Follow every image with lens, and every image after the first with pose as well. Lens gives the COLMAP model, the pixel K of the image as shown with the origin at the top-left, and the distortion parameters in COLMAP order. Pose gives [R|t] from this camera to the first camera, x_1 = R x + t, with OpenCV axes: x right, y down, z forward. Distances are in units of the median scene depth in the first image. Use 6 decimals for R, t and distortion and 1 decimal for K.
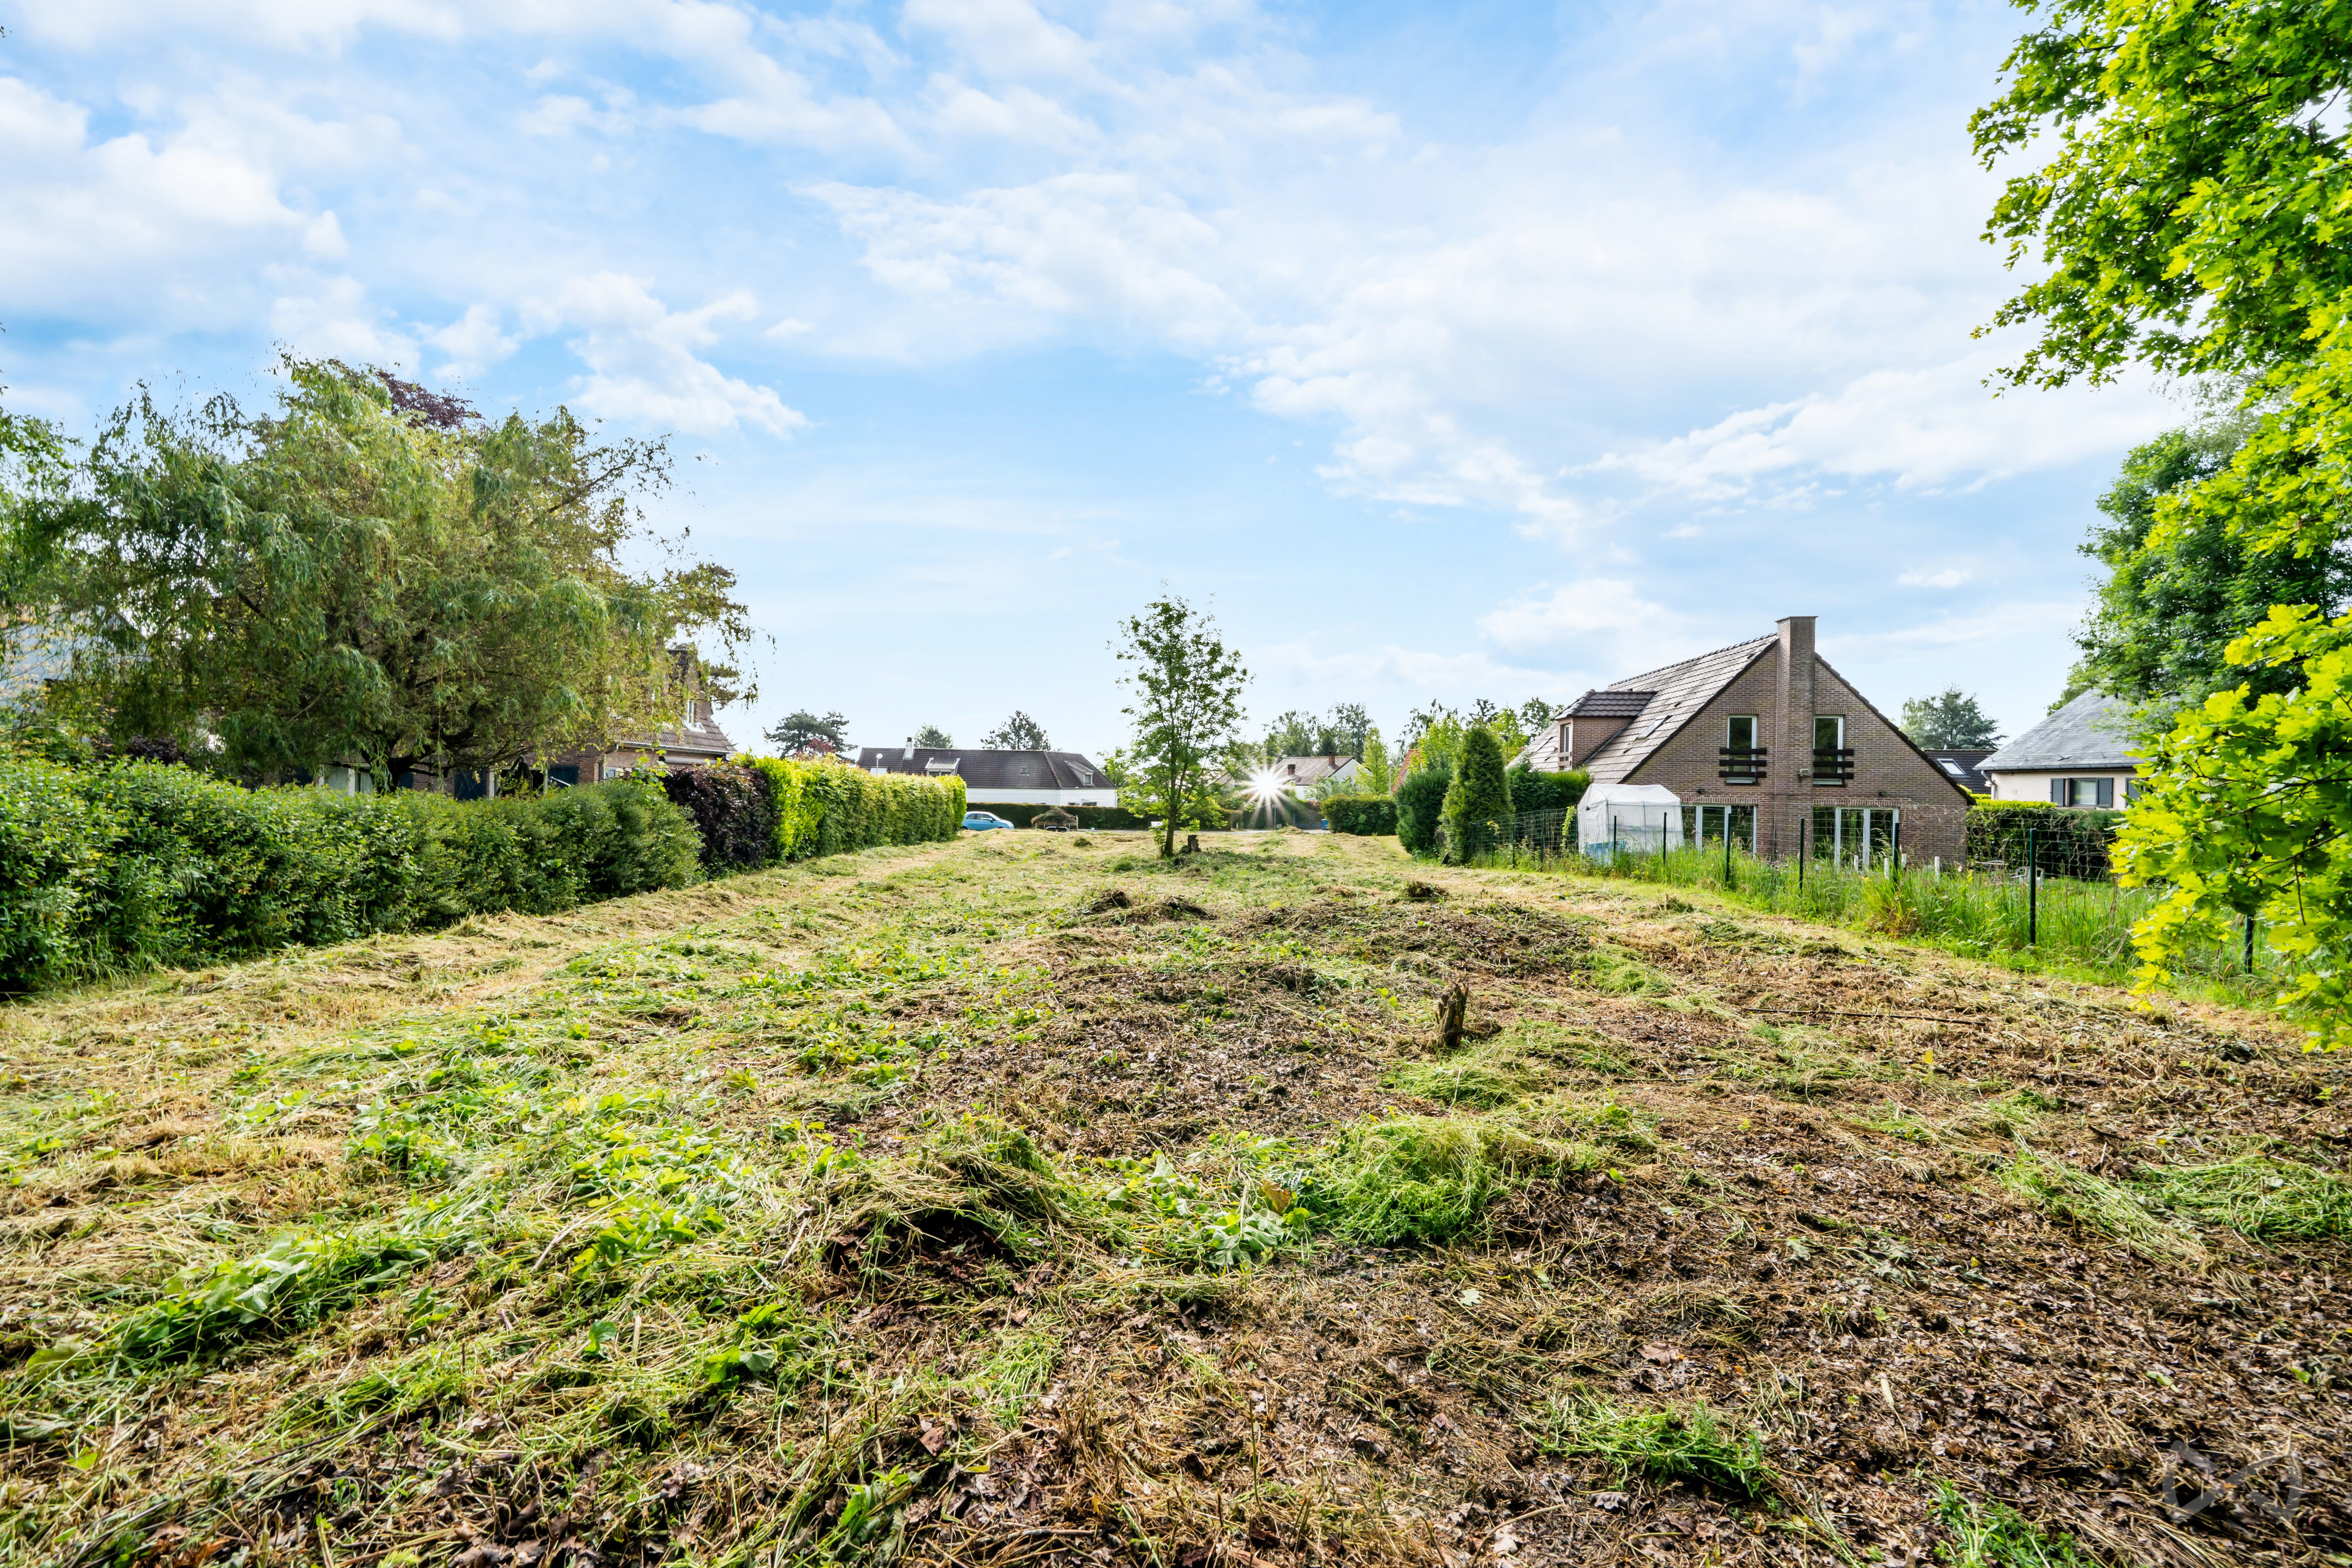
lens RADIAL K [[835.2, 0, 1176.0], [0, 835.2, 784.0], [0, 0, 1]] dist [-0.001525, -0.000223]
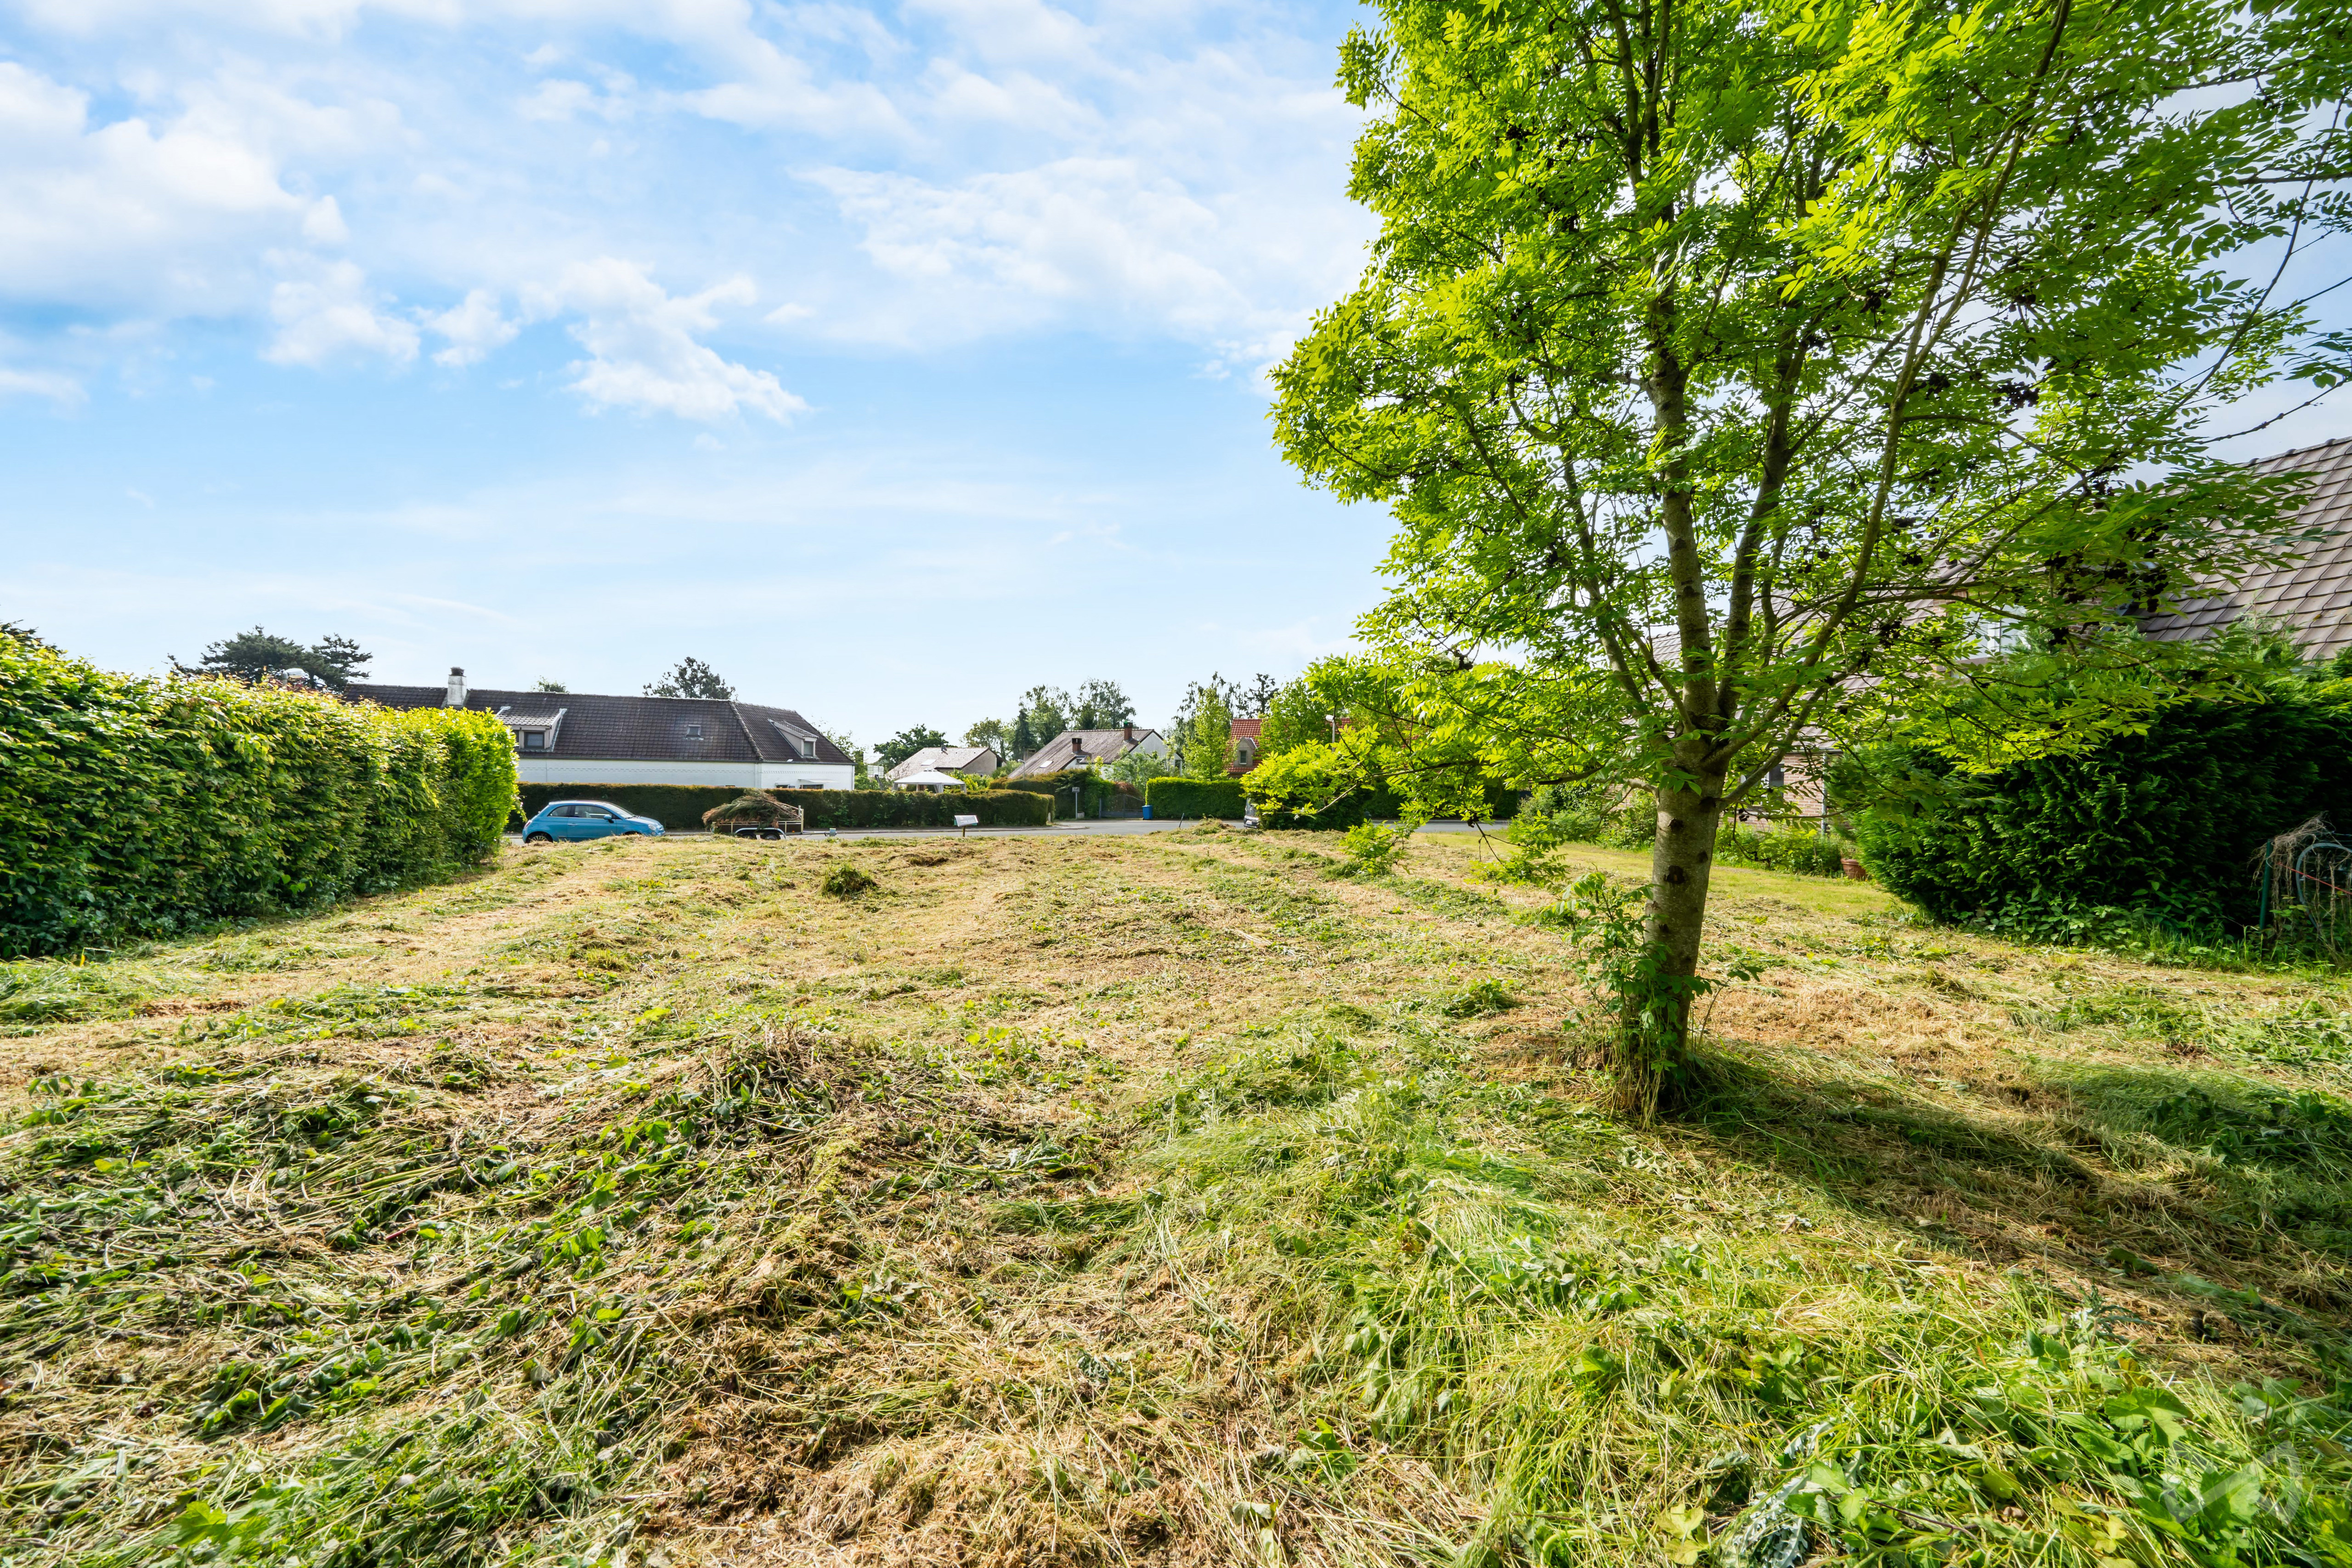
lens RADIAL K [[835.2, 0, 1176.0], [0, 835.2, 784.0], [0, 0, 1]] dist [-0.001525, -0.000223]
pose [[0.945968, -0.006145, 0.324203, -0.136760], [0.001118, 0.999876, 0.015690, 0.032811], [-0.324259, -0.014480, 0.945858, 0.888547]]
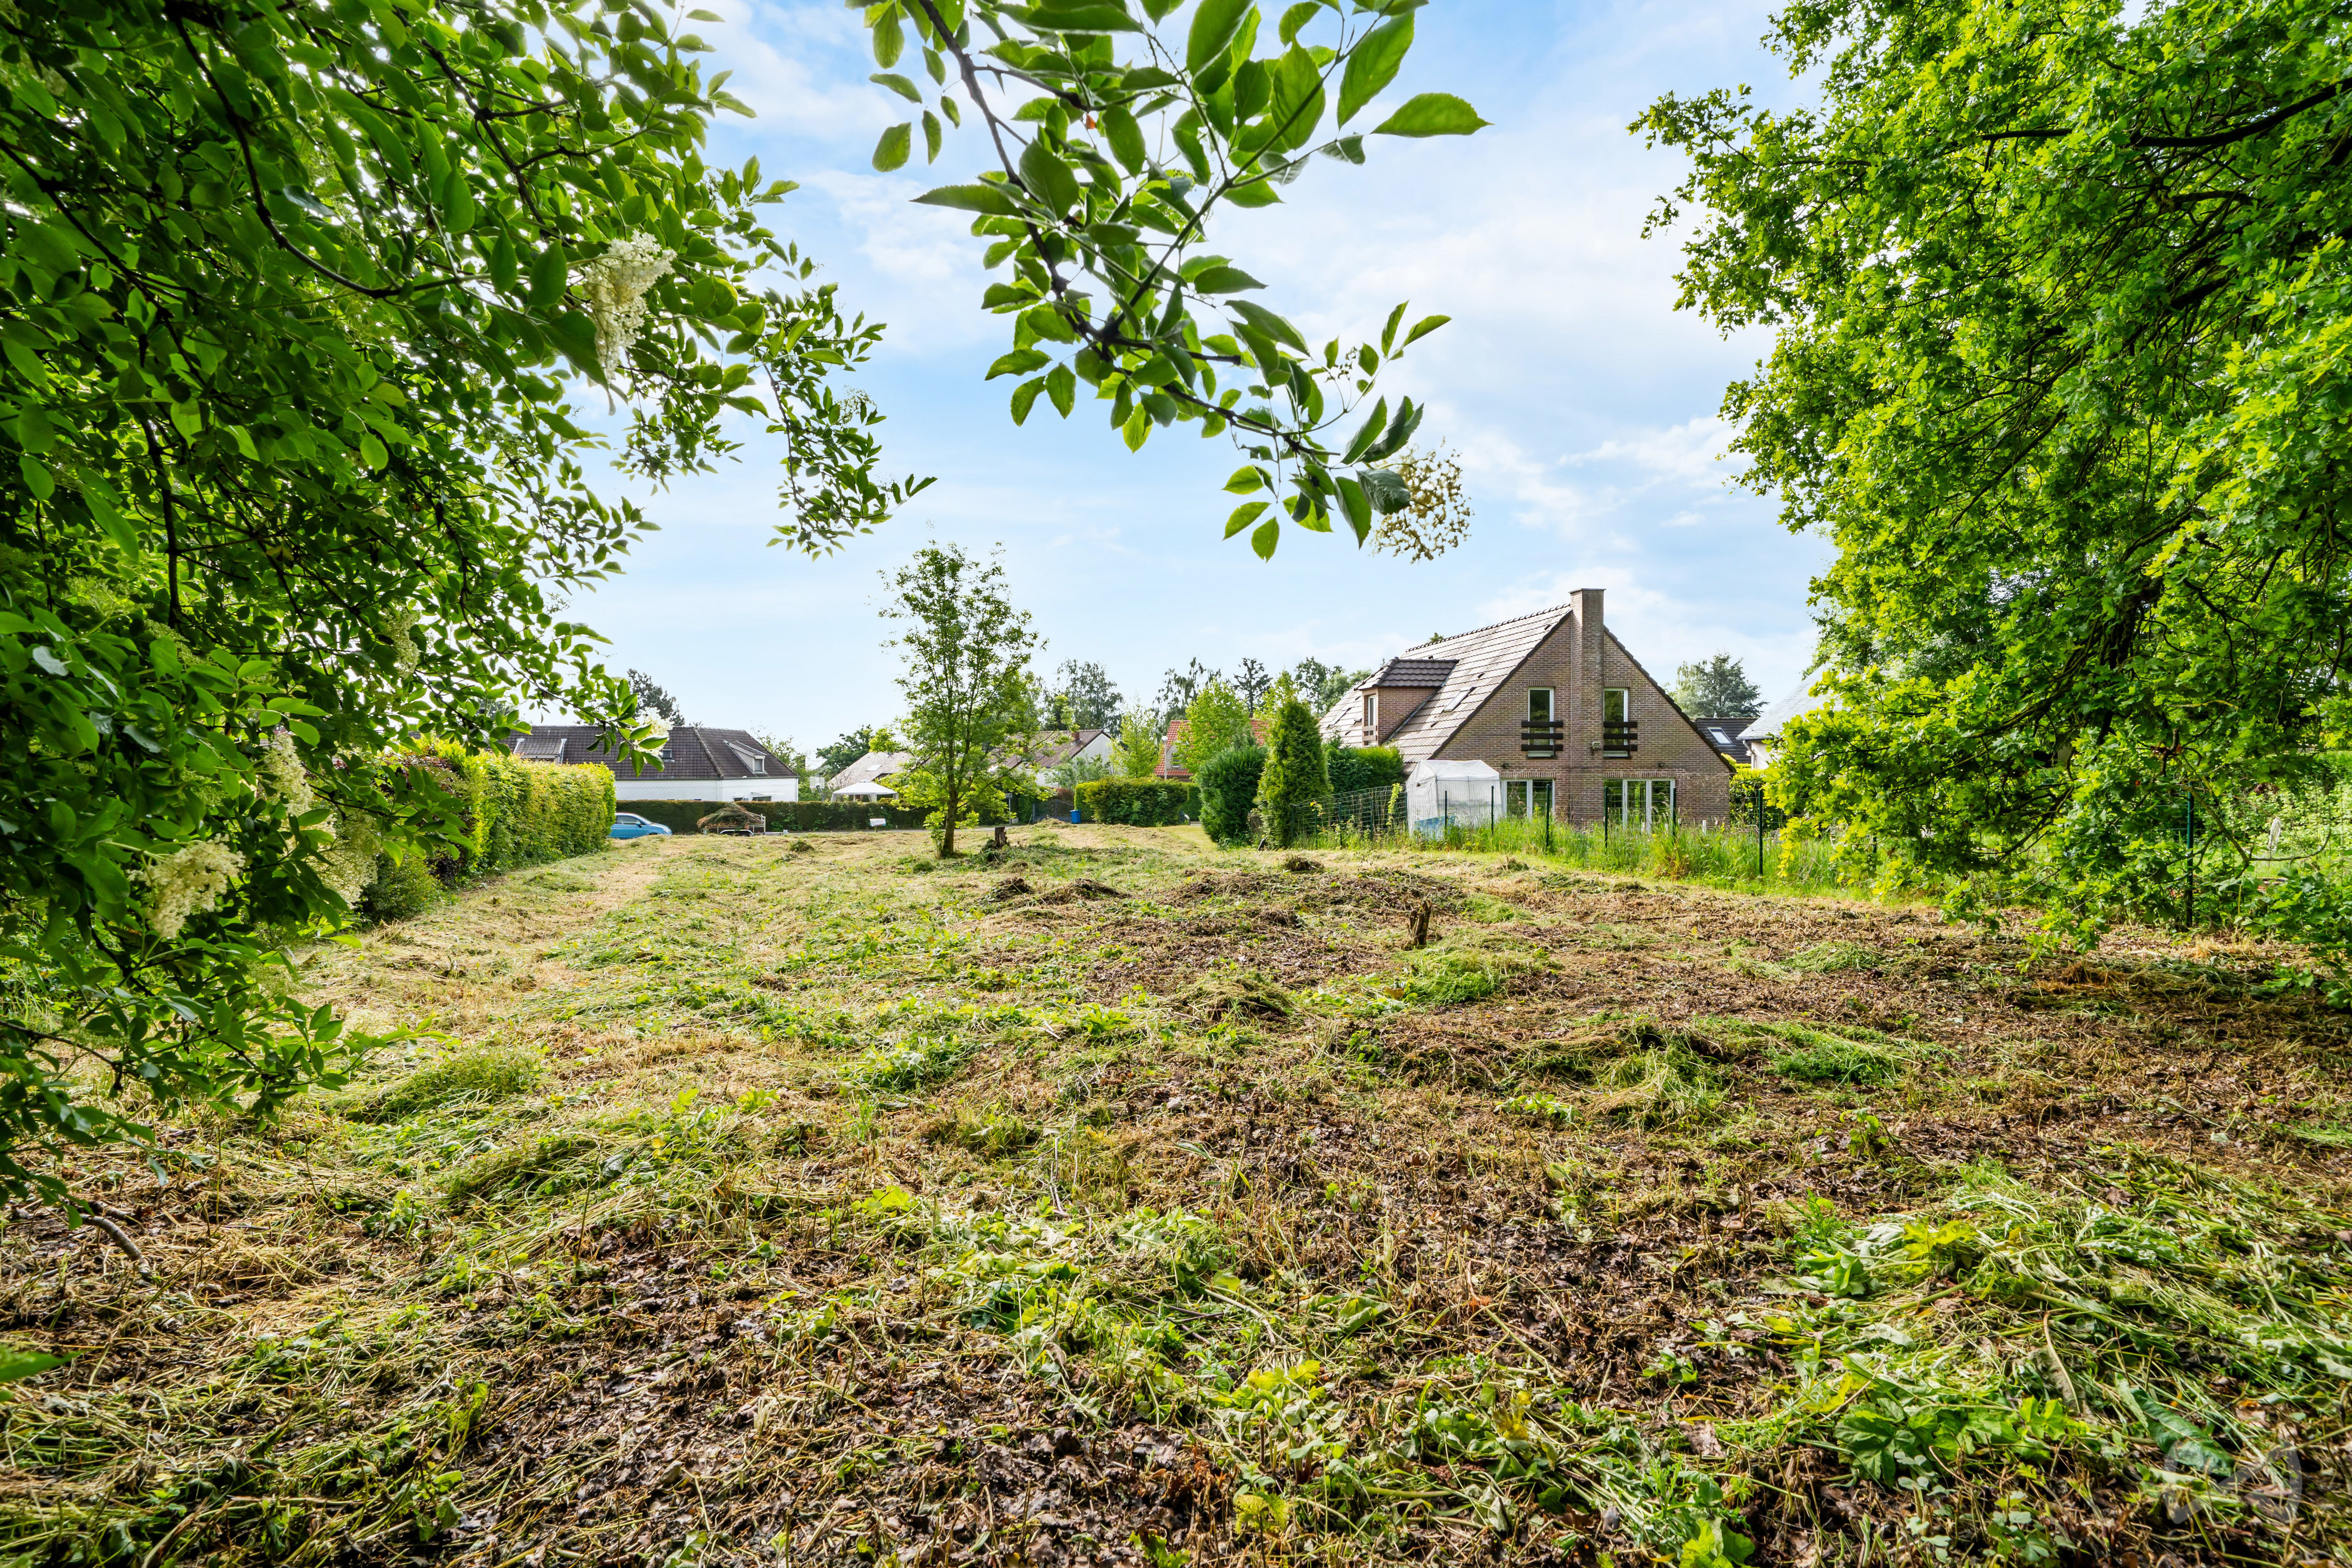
lens RADIAL K [[1110.7, 0, 1176.0], [0, 1110.7, 784.0], [0, 0, 1]] dist [0.015760, 0.000053]
pose [[0.957043, -0.023594, 0.288984, -0.108834], [0.019086, 0.999648, 0.018406, -0.001202], [-0.289317, -0.012100, 0.957157, -0.124680]]
